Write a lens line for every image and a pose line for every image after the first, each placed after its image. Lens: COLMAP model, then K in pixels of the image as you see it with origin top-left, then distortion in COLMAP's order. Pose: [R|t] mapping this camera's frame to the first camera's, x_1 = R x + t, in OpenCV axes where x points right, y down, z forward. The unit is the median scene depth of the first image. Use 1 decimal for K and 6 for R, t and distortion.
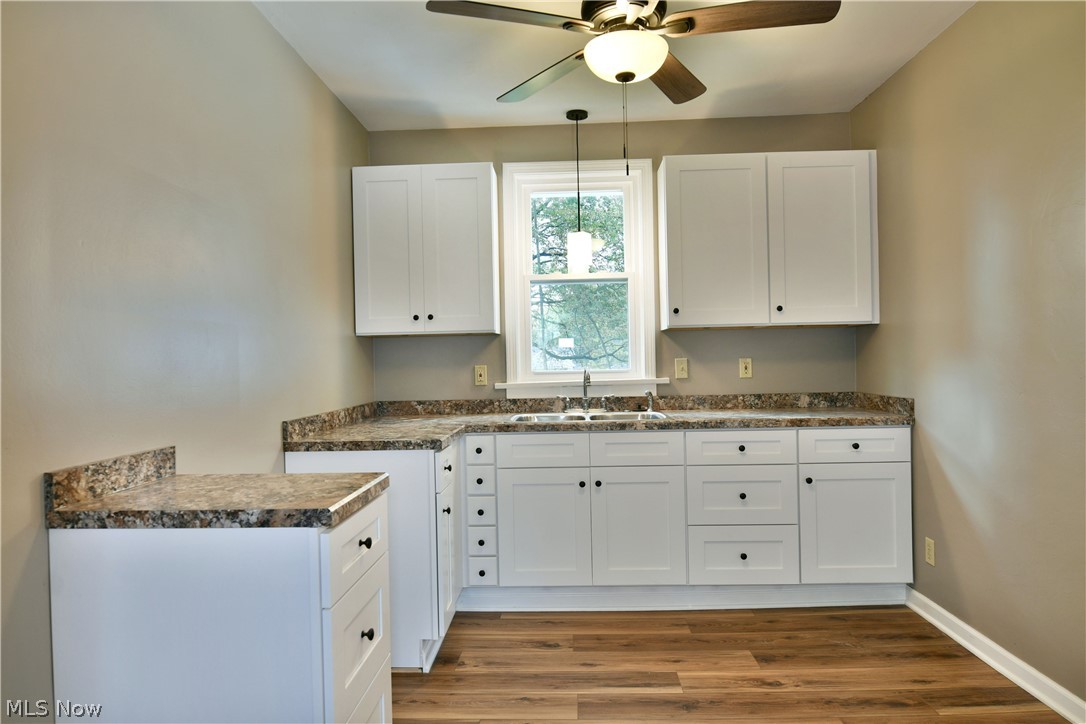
lens RADIAL K [[663.0, 0, 538.5], [0, 663.0, 360.7], [0, 0, 1]] dist [-0.014027, -0.002789]
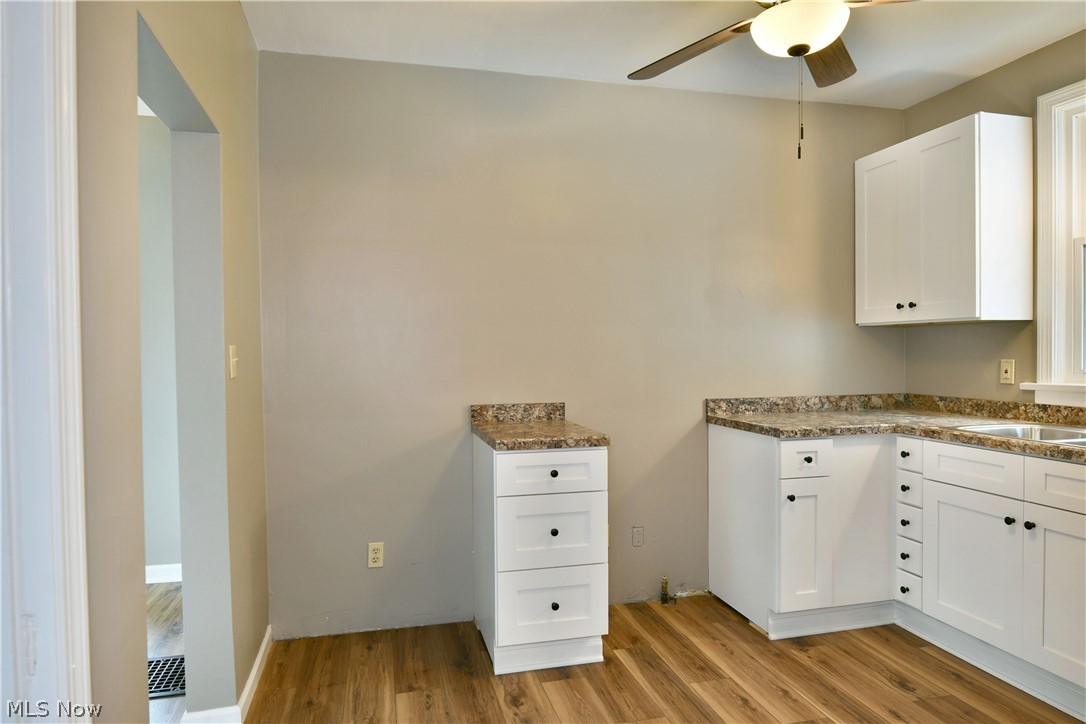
lens RADIAL K [[663.0, 0, 538.5], [0, 663.0, 360.7], [0, 0, 1]] dist [-0.014027, -0.002789]
pose [[0.289606, 0.034821, -0.956512, 0.594364], [-0.001377, 0.999352, 0.035963, -0.022162], [0.957145, -0.009098, 0.289467, 0.254390]]
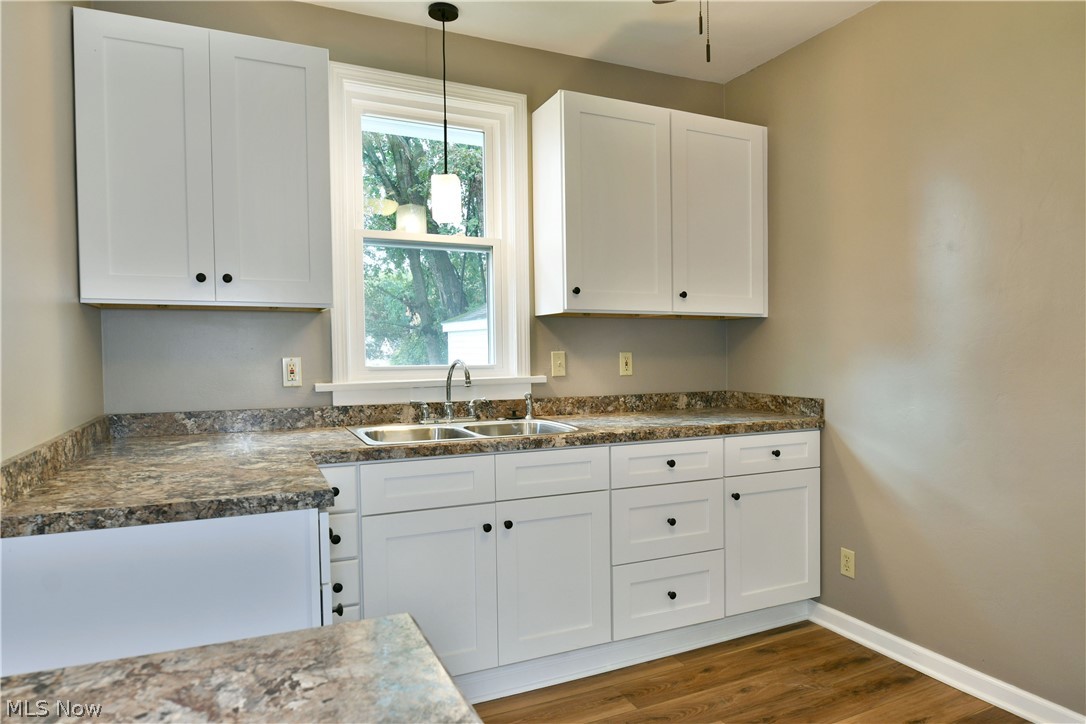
lens RADIAL K [[666.3, 0, 546.0], [0, 666.3, 370.2], [0, 0, 1]] dist [-0.015615, -0.001316]
pose [[0.888389, 0.003101, 0.459081, -0.193867], [-0.014765, 0.999653, 0.021819, 0.002302], [-0.458854, -0.026162, 0.888126, 0.328949]]
